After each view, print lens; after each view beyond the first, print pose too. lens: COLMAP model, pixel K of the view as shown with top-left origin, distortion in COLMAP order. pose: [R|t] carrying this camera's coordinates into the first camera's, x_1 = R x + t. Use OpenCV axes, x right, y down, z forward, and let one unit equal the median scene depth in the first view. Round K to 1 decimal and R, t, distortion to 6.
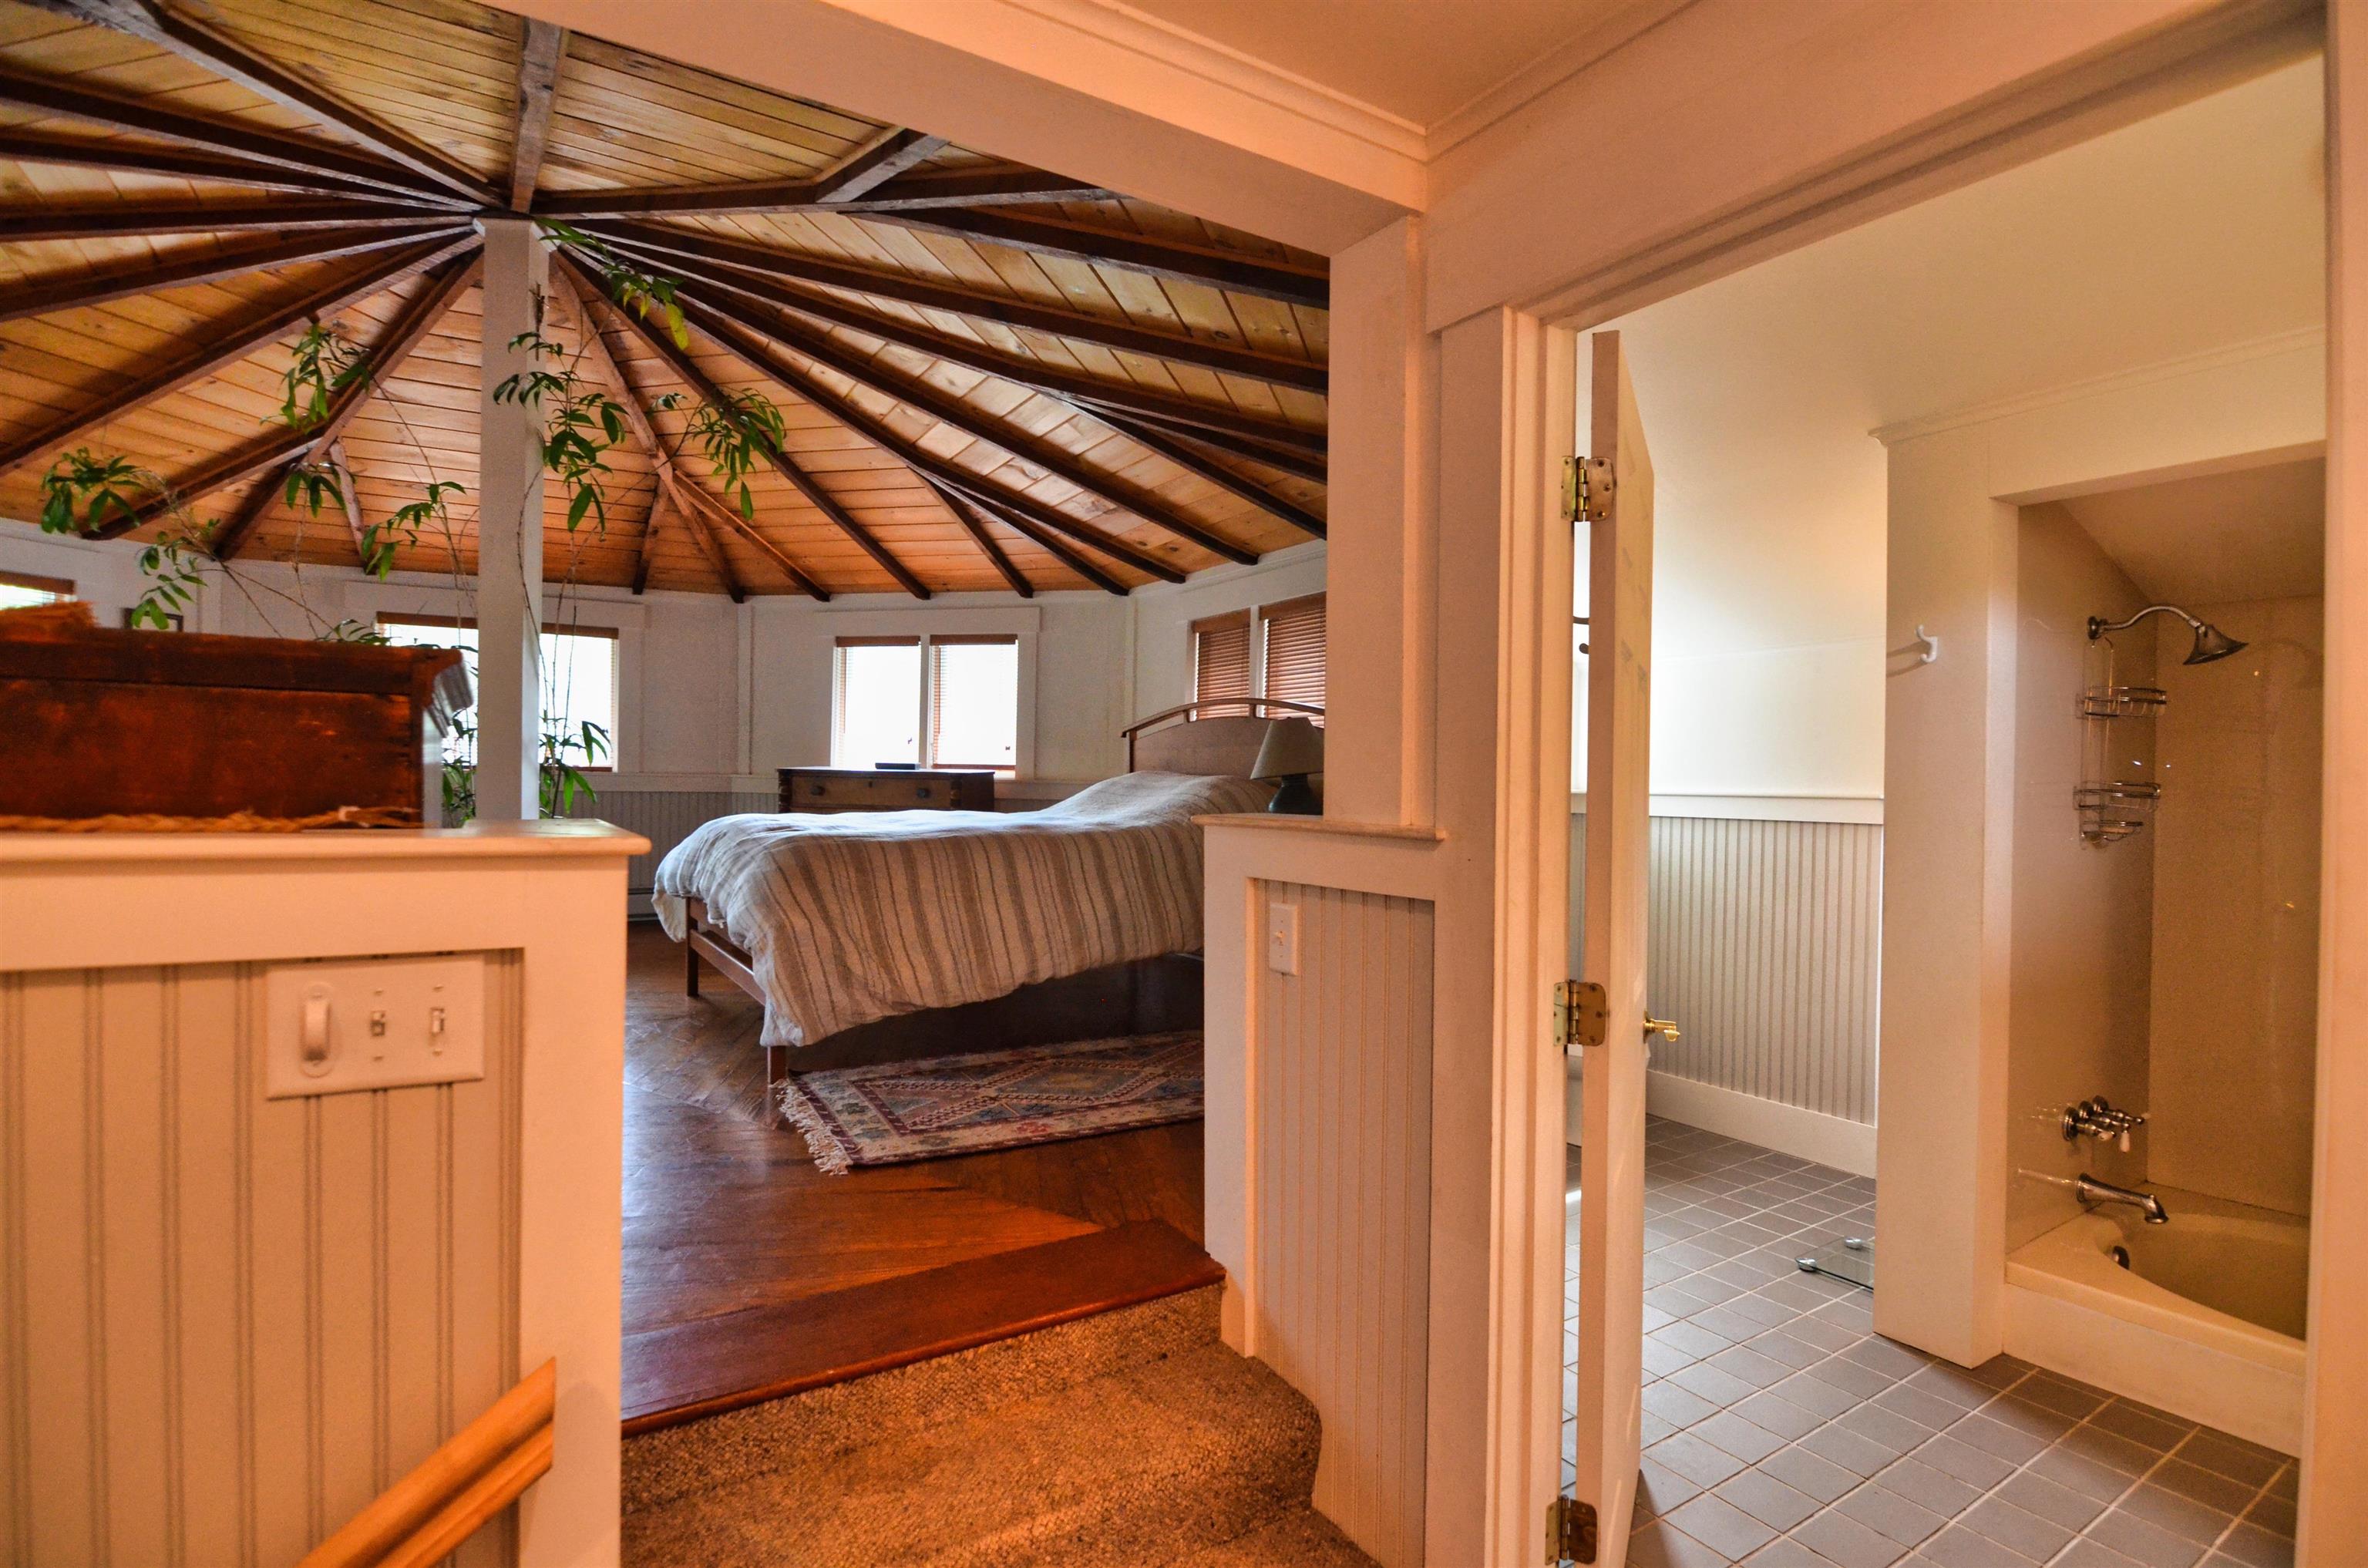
lens RADIAL K [[1142.1, 0, 1194.7], [0, 1142.1, 786.5], [0, 0, 1]] dist [-0.011906, -0.005533]
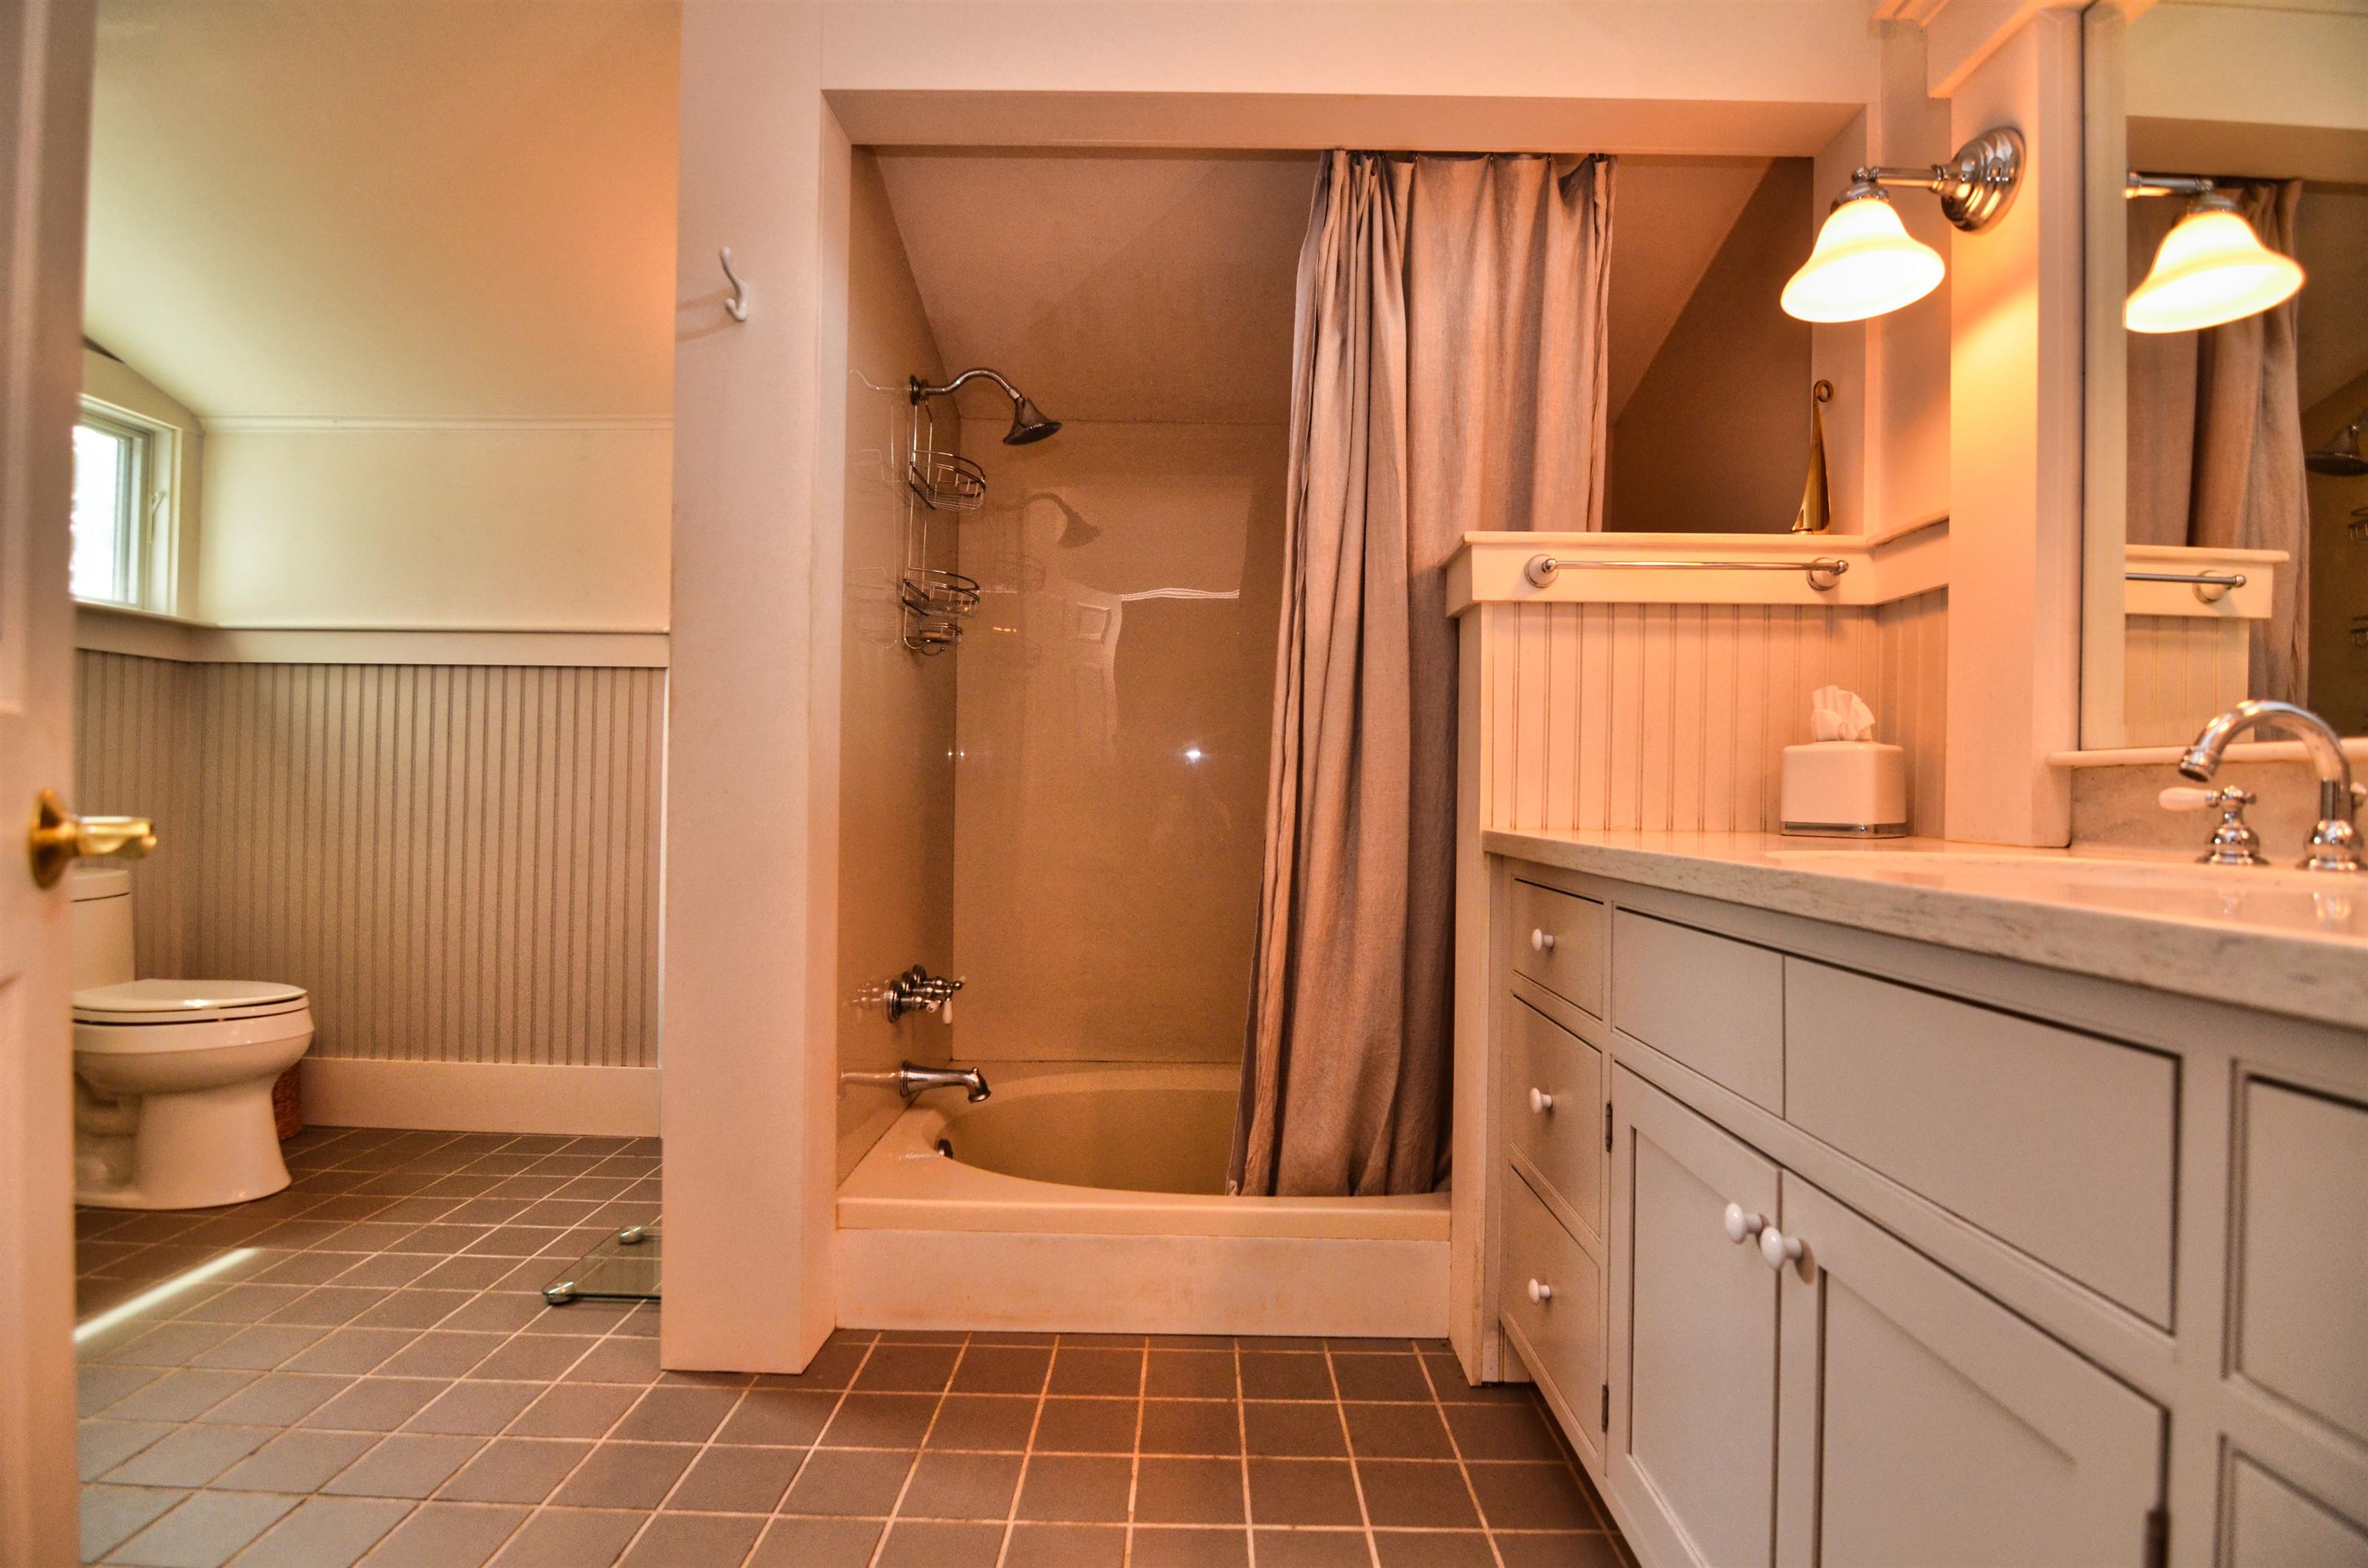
lens RADIAL K [[1142.1, 0, 1190.5], [0, 1142.1, 778.2], [0, 0, 1]] dist [-0.011906, -0.005533]
pose [[0.559219, -0.001444, 0.829018, 0.225459], [-0.001397, 0.999995, 0.002685, 0.138932], [-0.829019, -0.002660, 0.559215, 0.376646]]
